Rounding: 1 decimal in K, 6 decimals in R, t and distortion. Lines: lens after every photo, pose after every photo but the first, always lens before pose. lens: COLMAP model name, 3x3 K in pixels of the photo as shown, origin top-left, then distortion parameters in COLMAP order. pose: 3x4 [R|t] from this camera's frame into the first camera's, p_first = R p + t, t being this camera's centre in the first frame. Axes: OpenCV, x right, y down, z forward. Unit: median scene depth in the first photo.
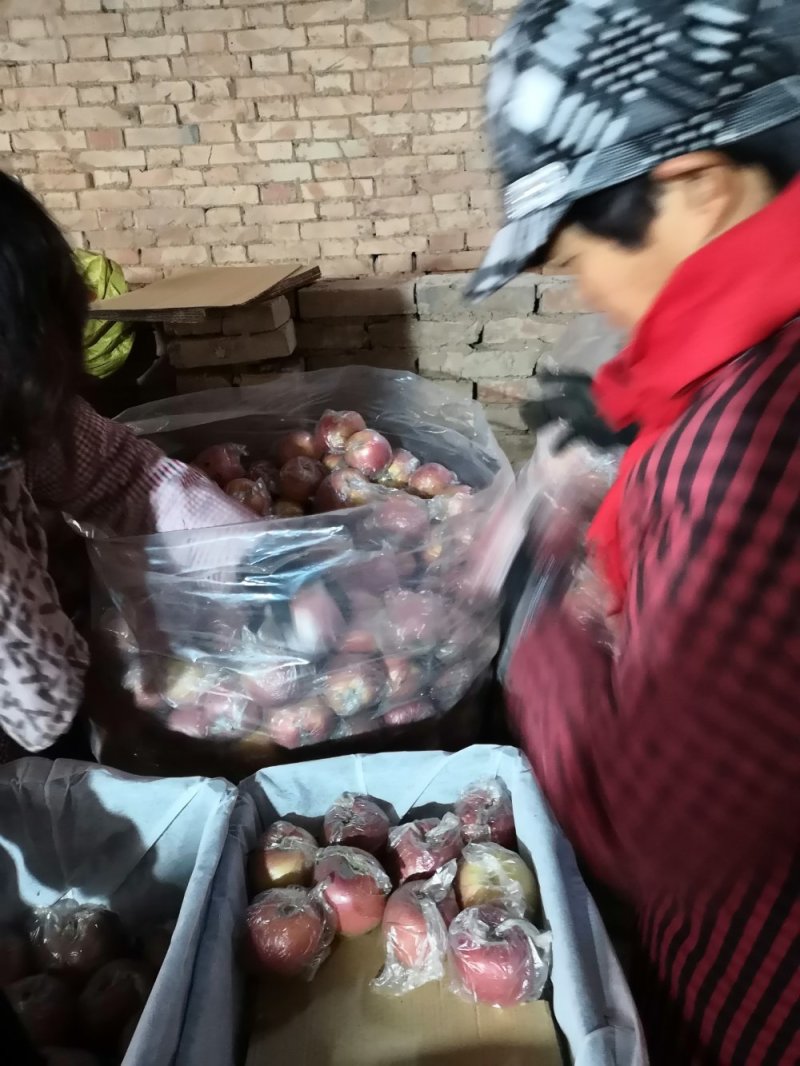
lens RADIAL K [[802.0, 0, 404.2], [0, 802.0, 534.4], [0, 0, 1]] dist [0.015737, -0.005411]
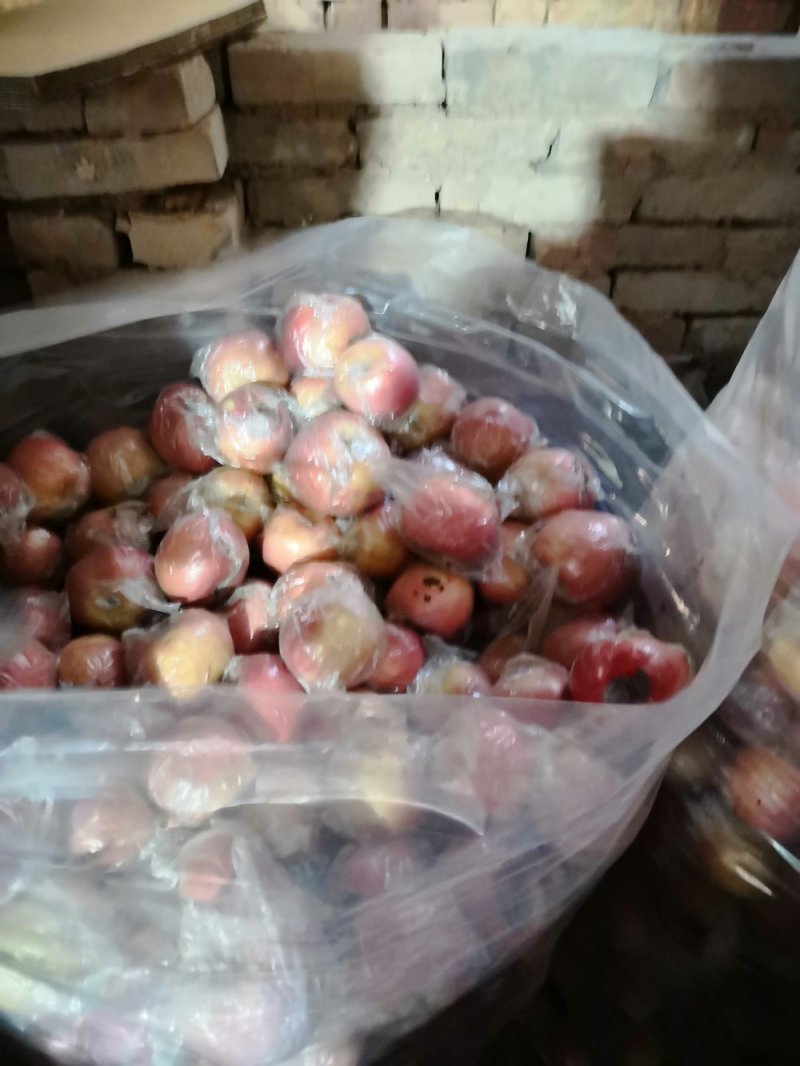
lens RADIAL K [[802.0, 0, 396.5], [0, 802.0, 534.8], [0, 0, 1]] dist [0.015737, -0.005411]
pose [[0.995748, -0.015604, 0.090787, -0.076114], [-0.005310, 0.974187, 0.225678, -0.112285], [-0.091965, -0.225201, 0.969962, 0.407888]]
